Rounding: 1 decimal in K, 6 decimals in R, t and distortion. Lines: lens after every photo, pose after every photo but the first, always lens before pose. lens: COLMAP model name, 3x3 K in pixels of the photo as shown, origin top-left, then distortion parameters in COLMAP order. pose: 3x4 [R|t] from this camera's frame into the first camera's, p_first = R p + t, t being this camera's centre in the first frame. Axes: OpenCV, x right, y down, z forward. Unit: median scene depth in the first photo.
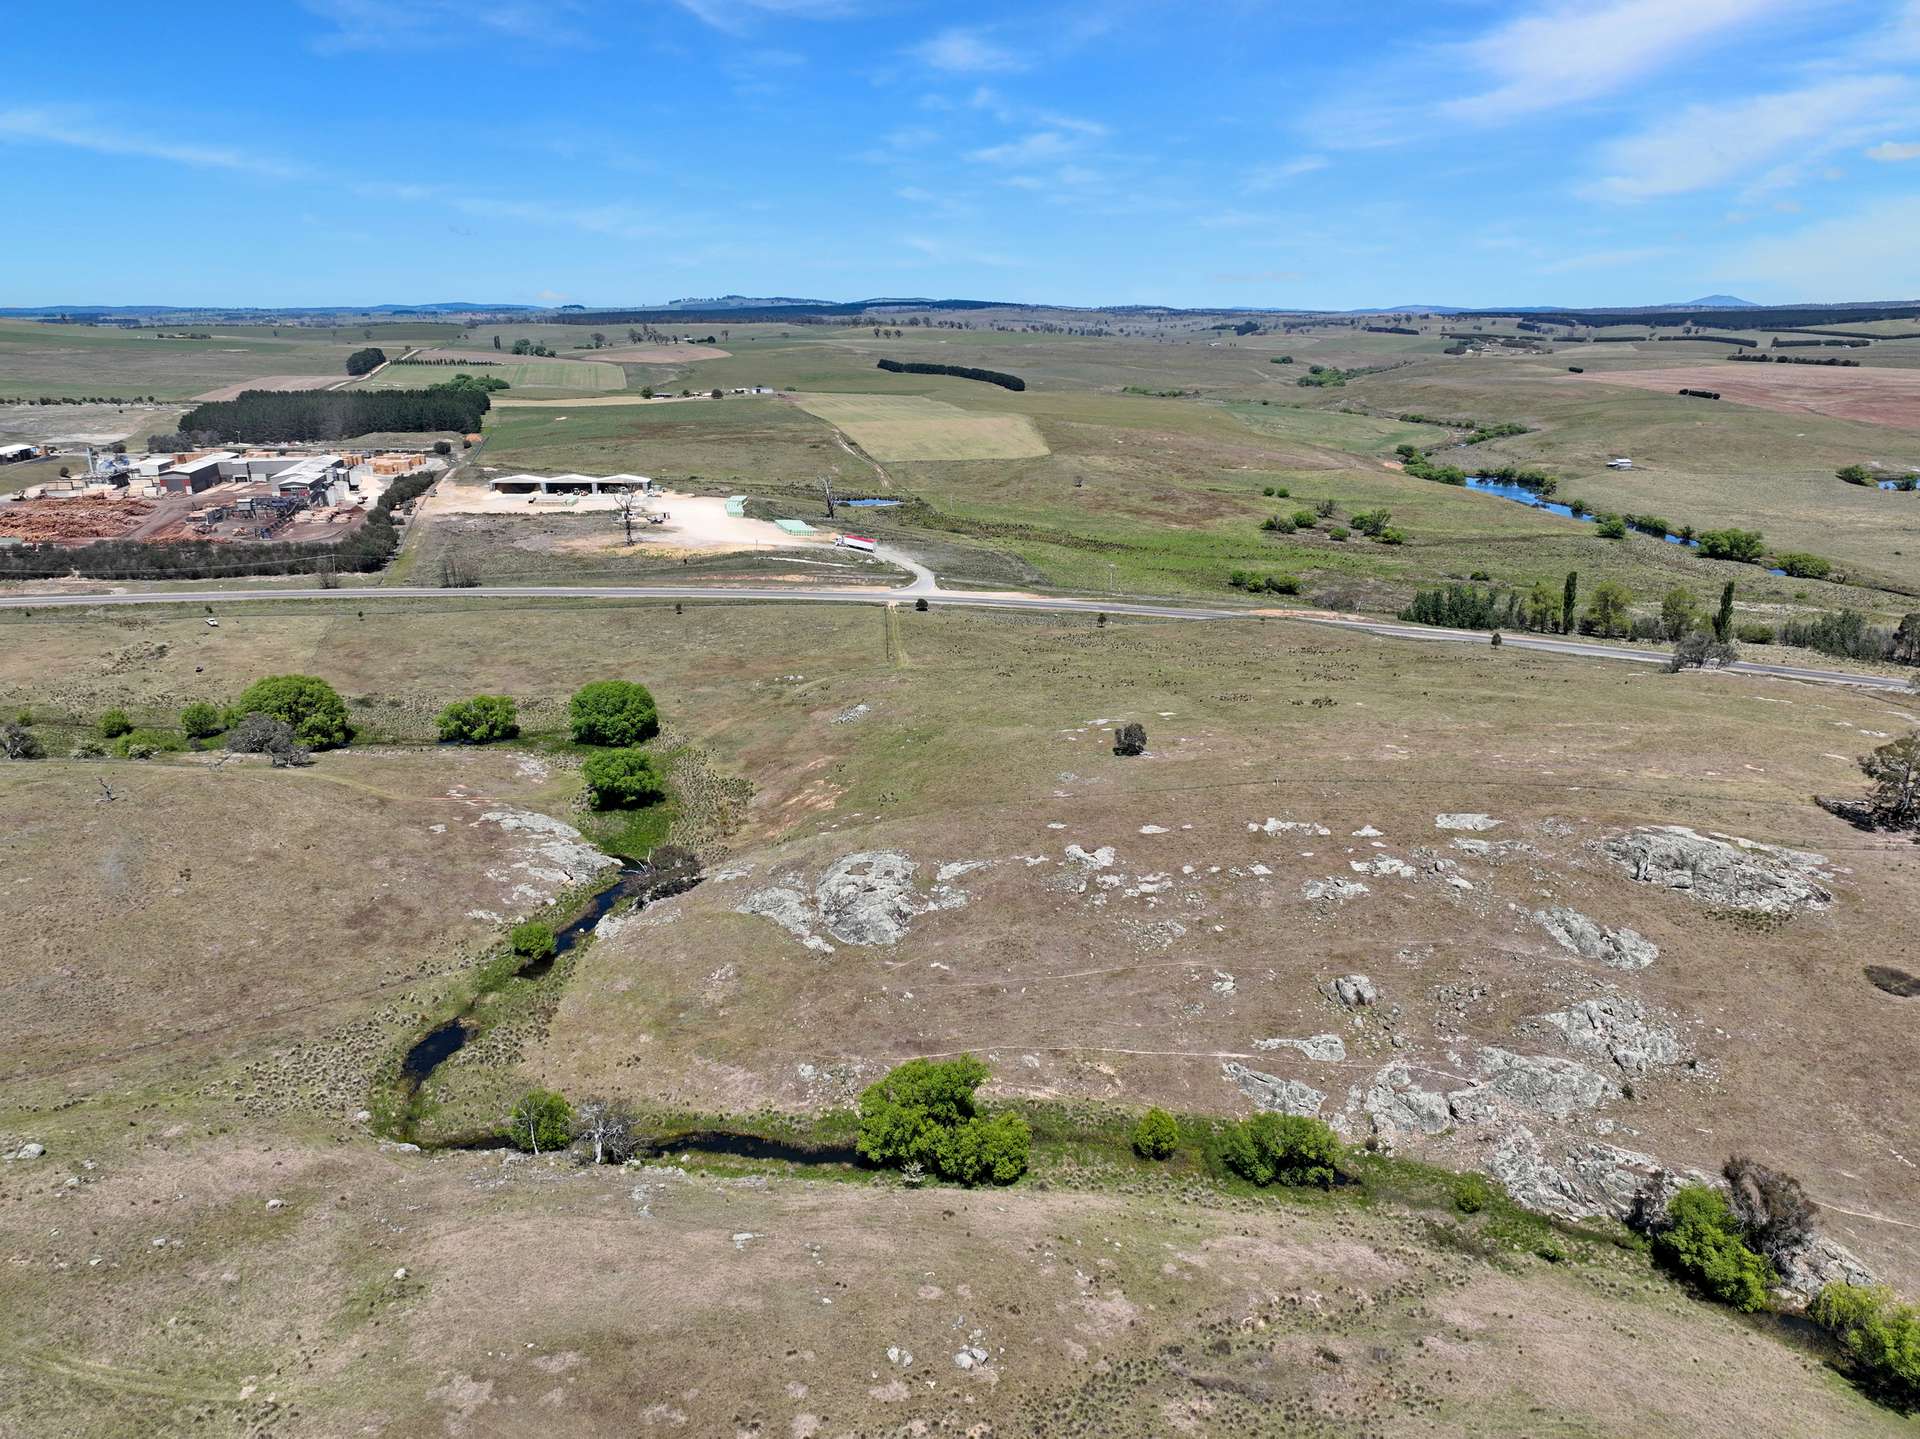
lens RADIAL K [[1350.1, 0, 963.4], [0, 1350.1, 723.1], [0, 0, 1]] dist [-0.004265, 0.020571]
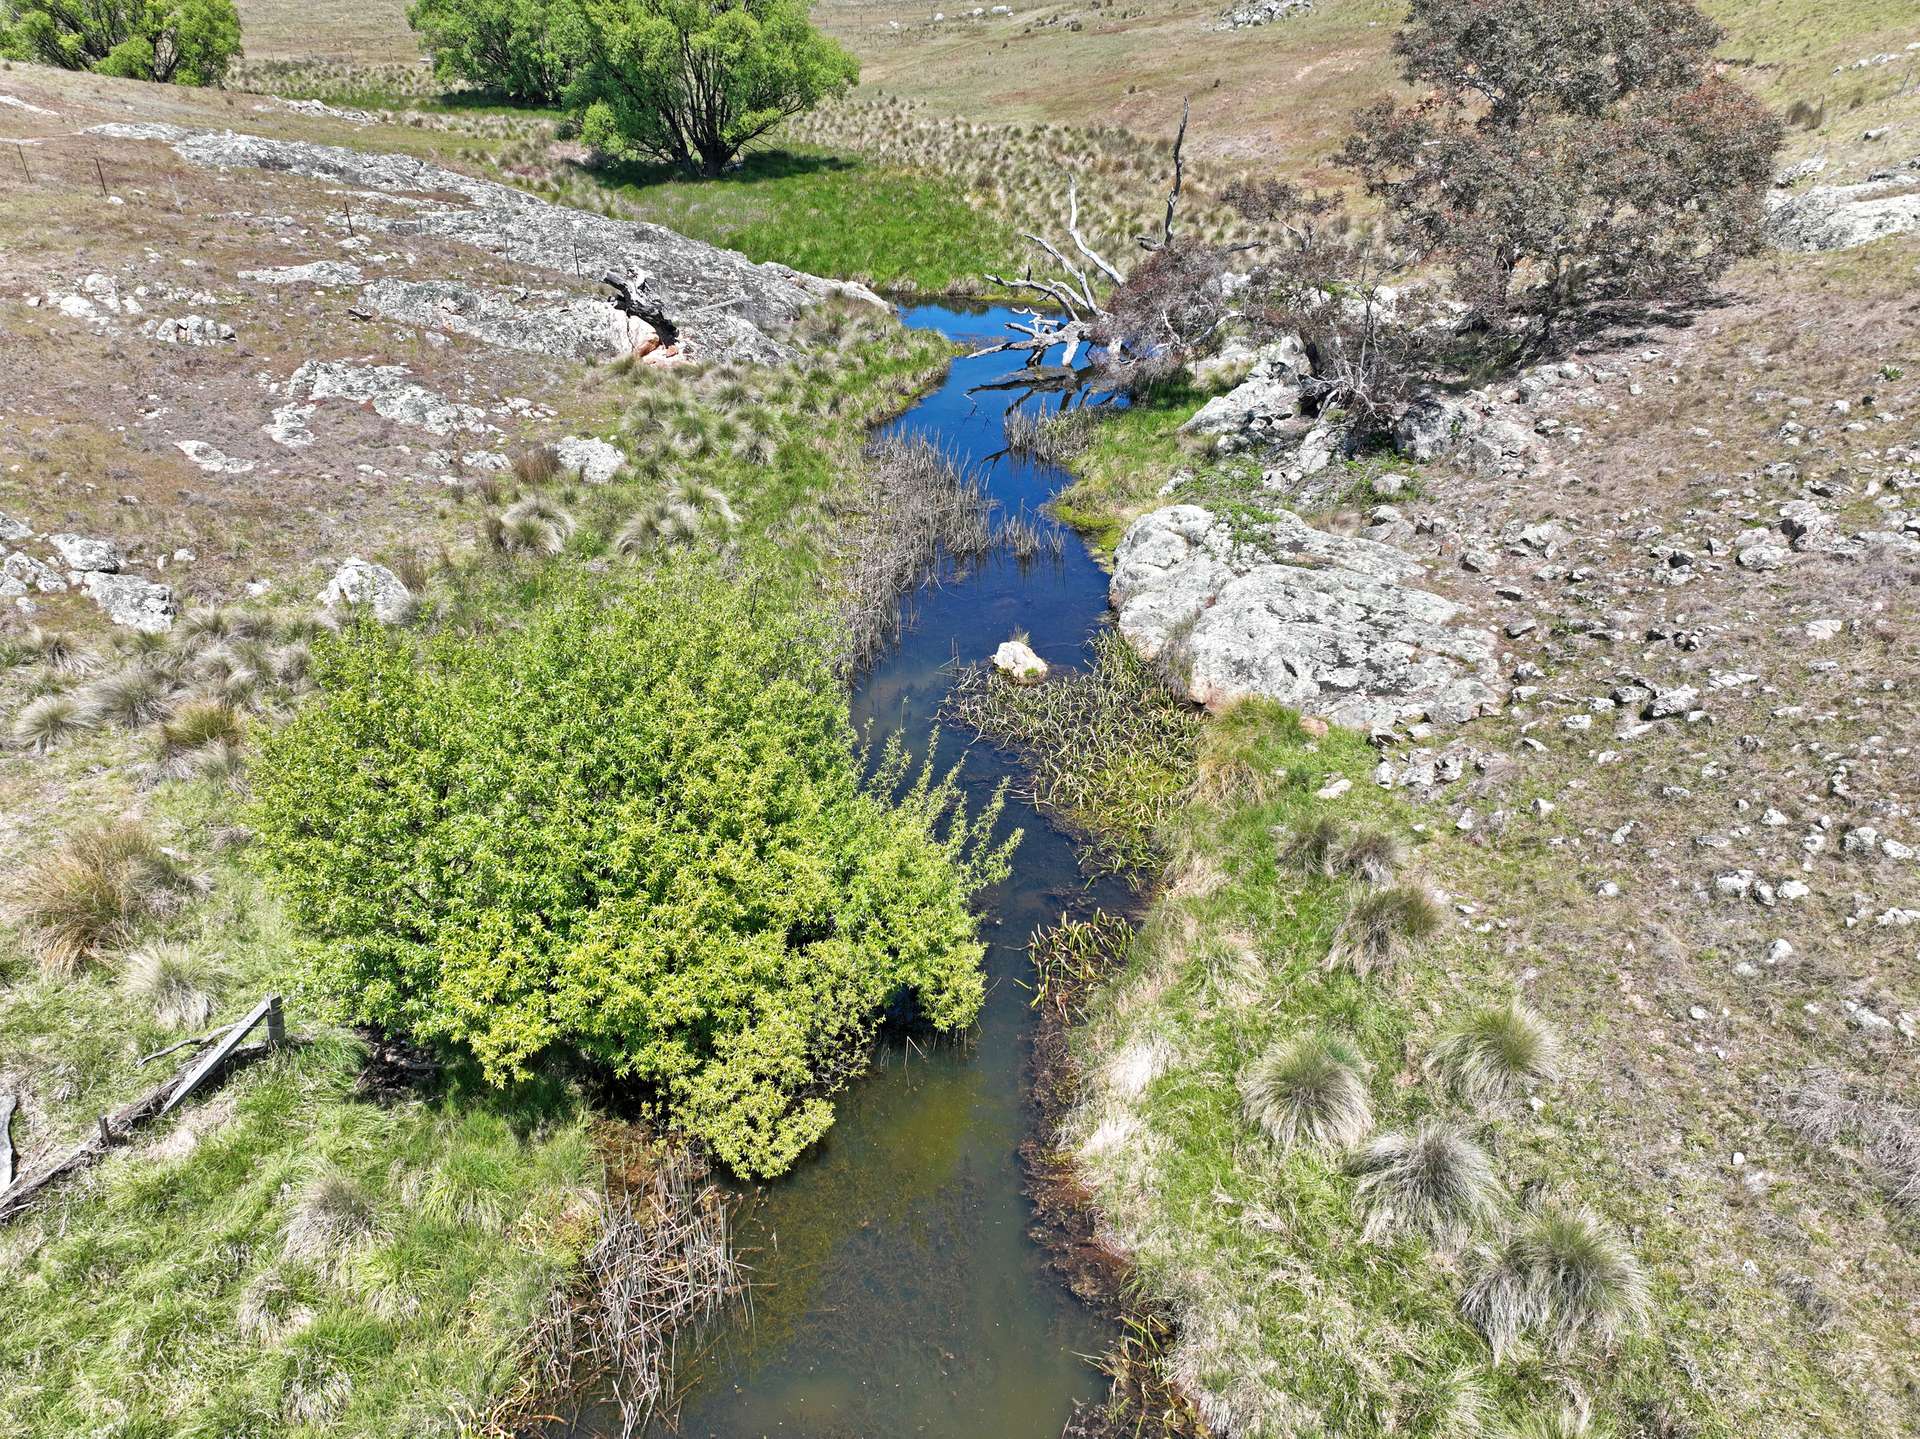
lens RADIAL K [[1350.1, 0, 963.4], [0, 1350.1, 723.1], [0, 0, 1]] dist [-0.004265, 0.020571]
pose [[0.991144, -0.061642, 0.117613, -0.213913], [0.036080, 0.977416, 0.208221, 0.097601], [-0.127792, -0.202134, 0.970985, 0.643829]]
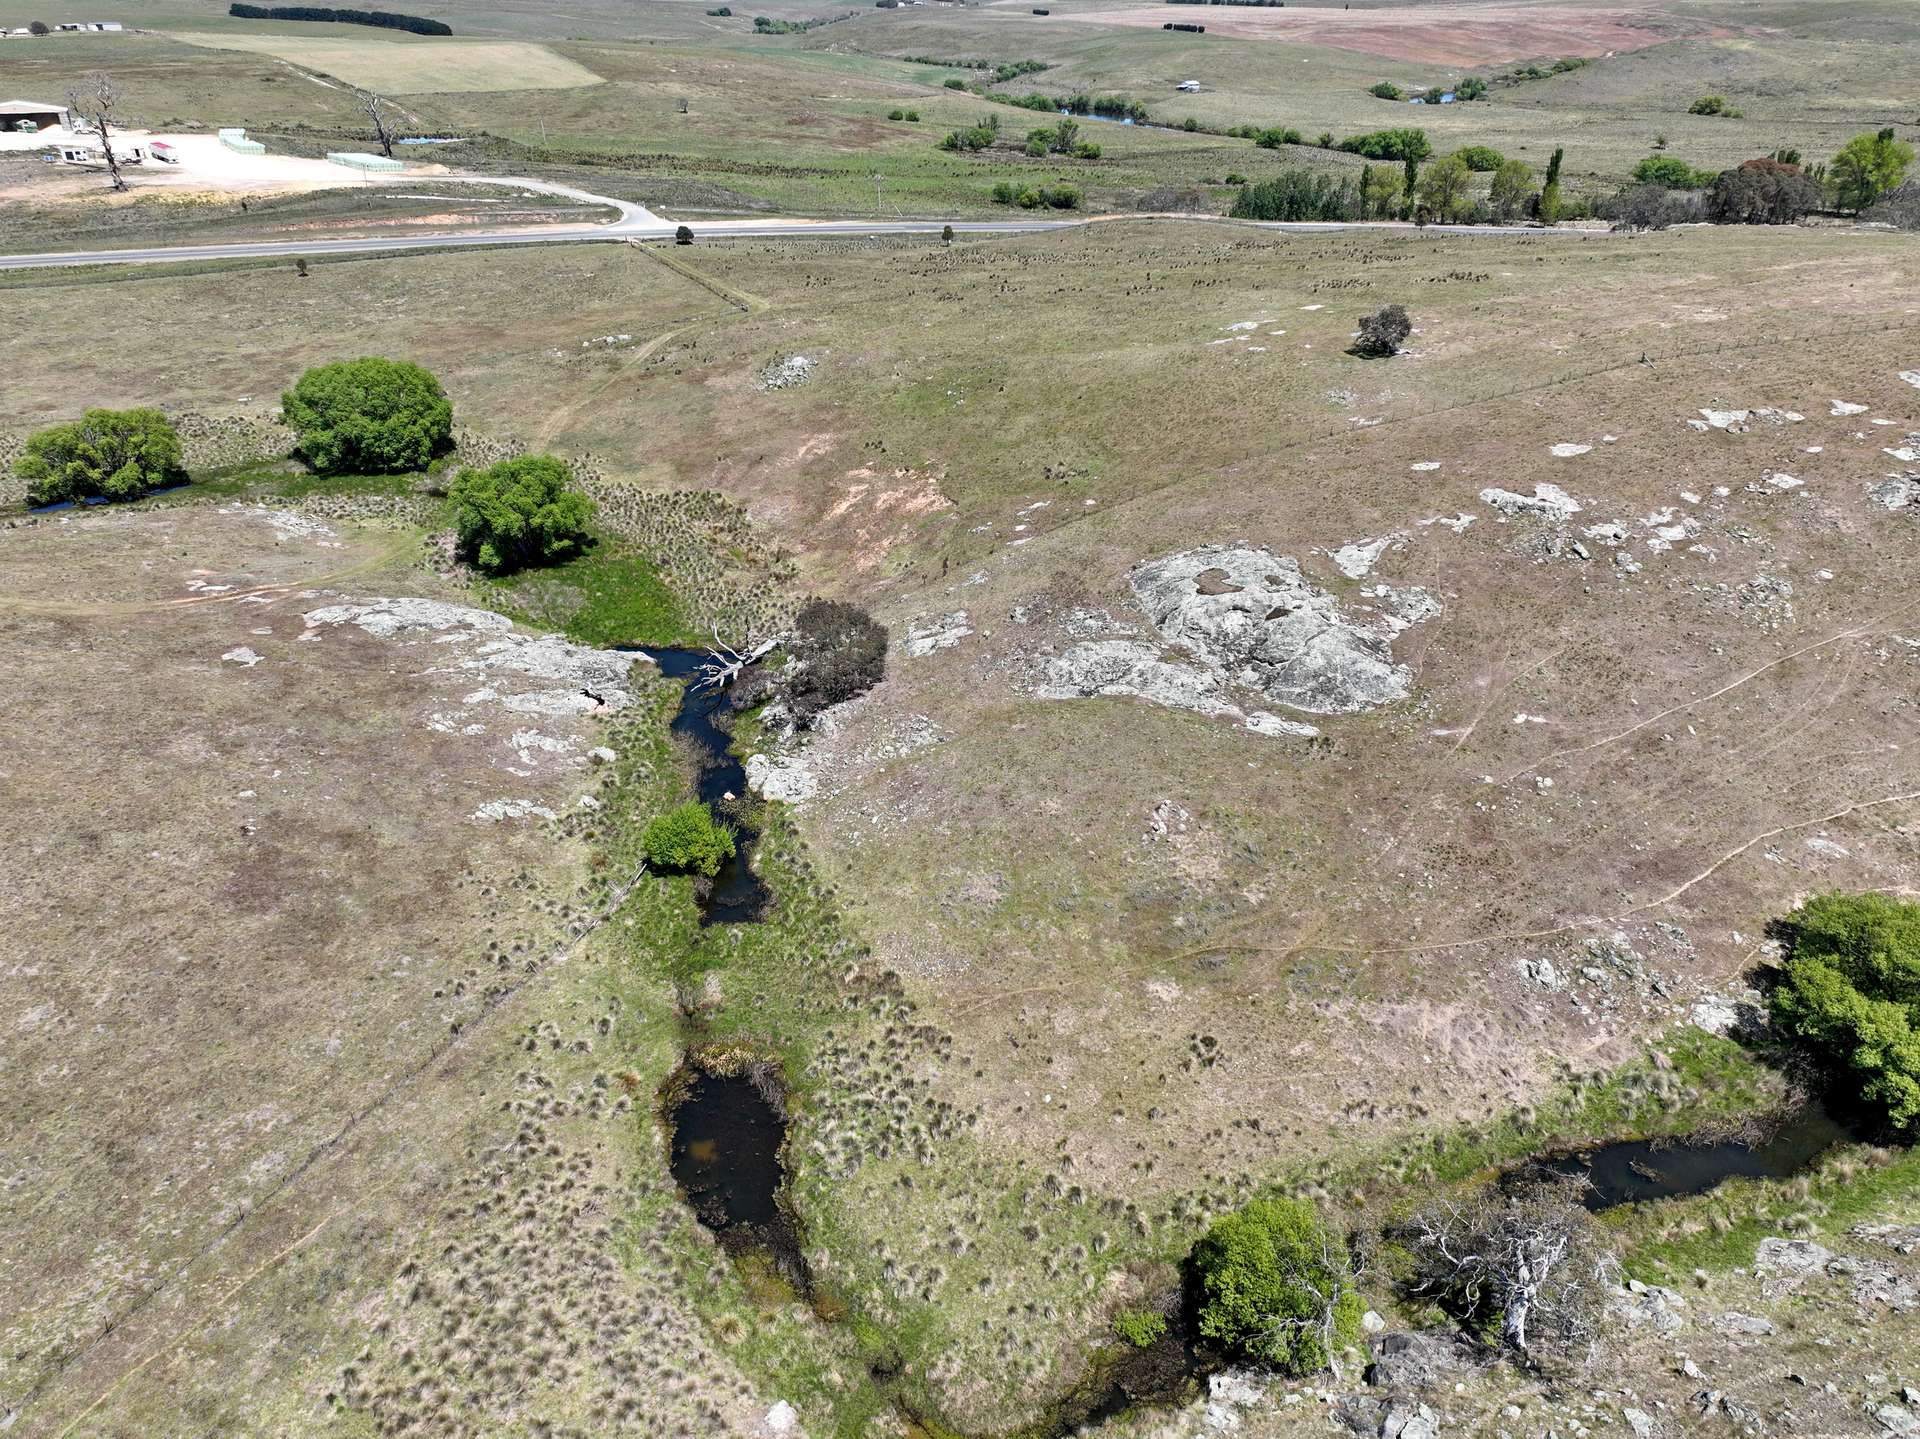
lens RADIAL K [[1350.1, 0, 963.4], [0, 1350.1, 723.1], [0, 0, 1]] dist [-0.004265, 0.020571]
pose [[0.910577, -0.197480, 0.363113, -0.270866], [0.118764, 0.966443, 0.227779, 0.017921], [-0.395910, -0.164286, 0.903474, 0.374037]]
